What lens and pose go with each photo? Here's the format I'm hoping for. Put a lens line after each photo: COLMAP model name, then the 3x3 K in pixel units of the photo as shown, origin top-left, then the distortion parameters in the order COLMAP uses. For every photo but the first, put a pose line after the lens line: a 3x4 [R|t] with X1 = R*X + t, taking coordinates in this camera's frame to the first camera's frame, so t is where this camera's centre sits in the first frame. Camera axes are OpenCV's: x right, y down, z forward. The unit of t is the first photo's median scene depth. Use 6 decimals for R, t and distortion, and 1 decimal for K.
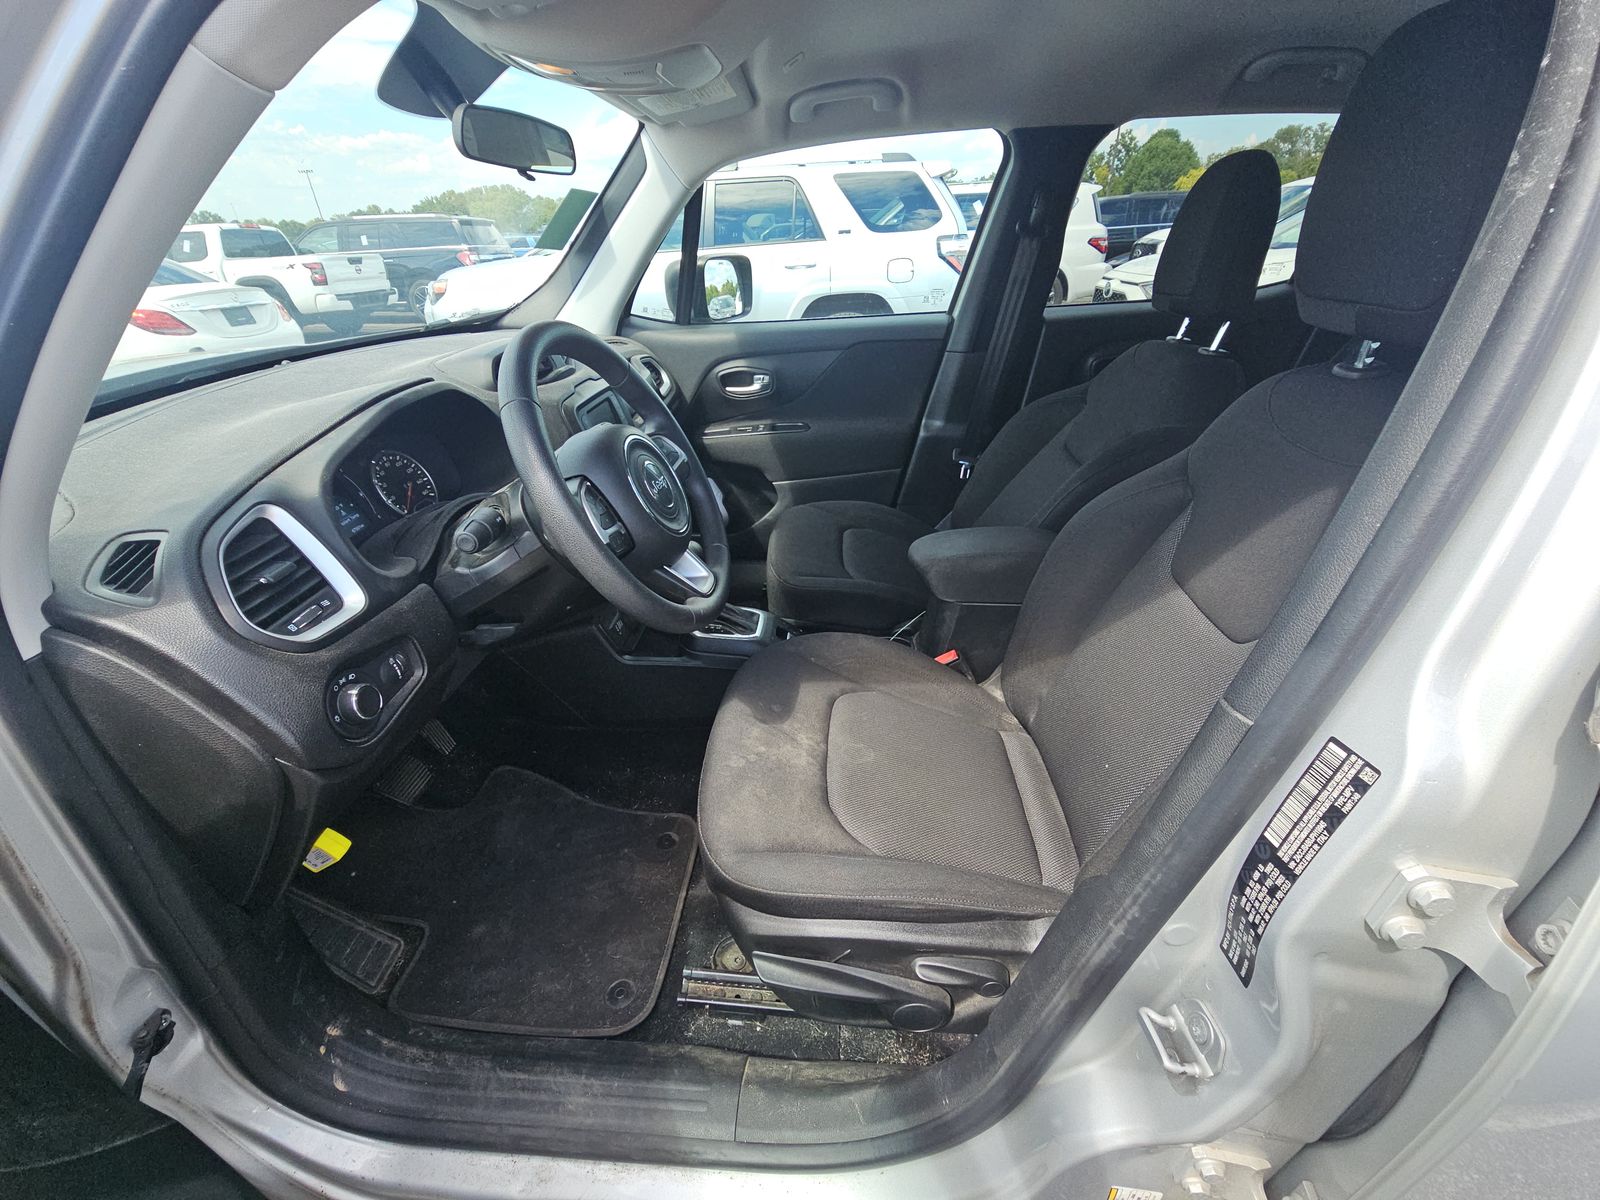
lens RADIAL K [[653.1, 0, 780.3], [0, 653.1, 604.4], [0, 0, 1]] dist [0.011815, -0.005286]
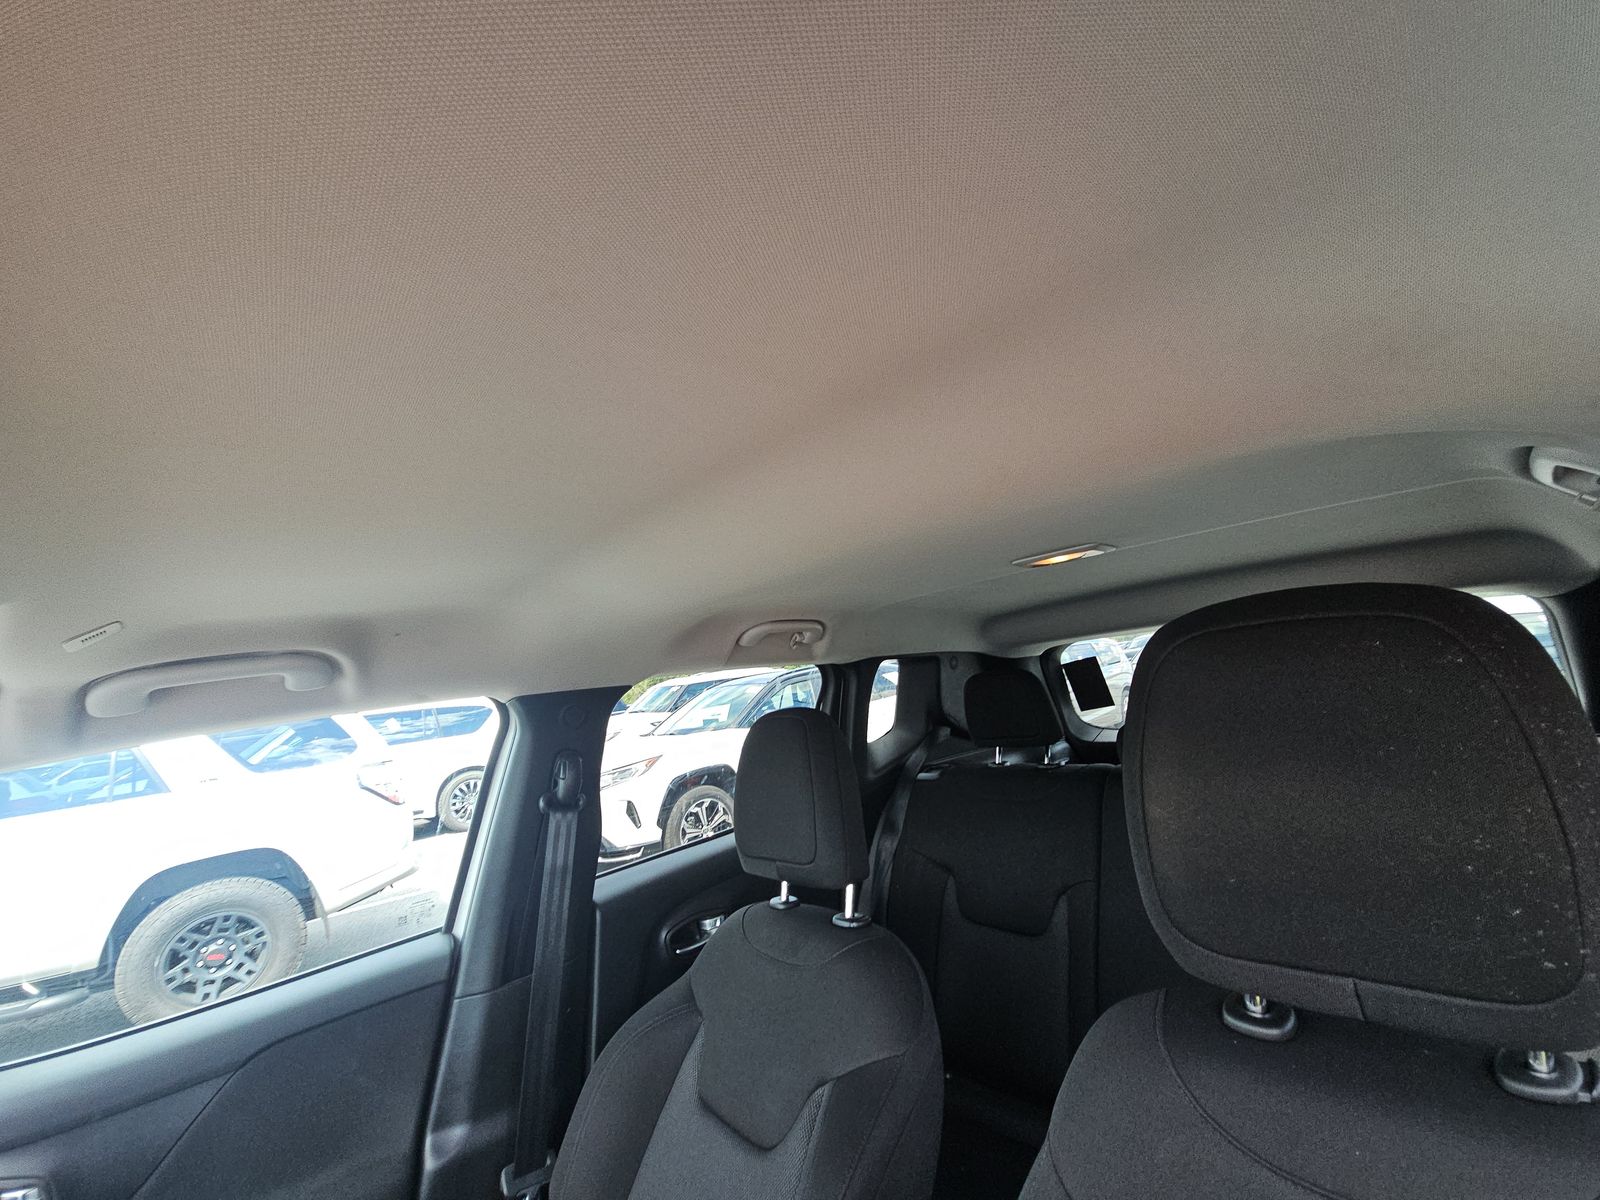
lens RADIAL K [[653.1, 0, 780.3], [0, 653.1, 604.4], [0, 0, 1]] dist [0.011815, -0.005286]
pose [[0.701903, 0.032734, 0.711520, 0.024508], [0.438068, 0.767833, -0.467472, -0.254680], [-0.561630, 0.639814, 0.524604, 0.293598]]
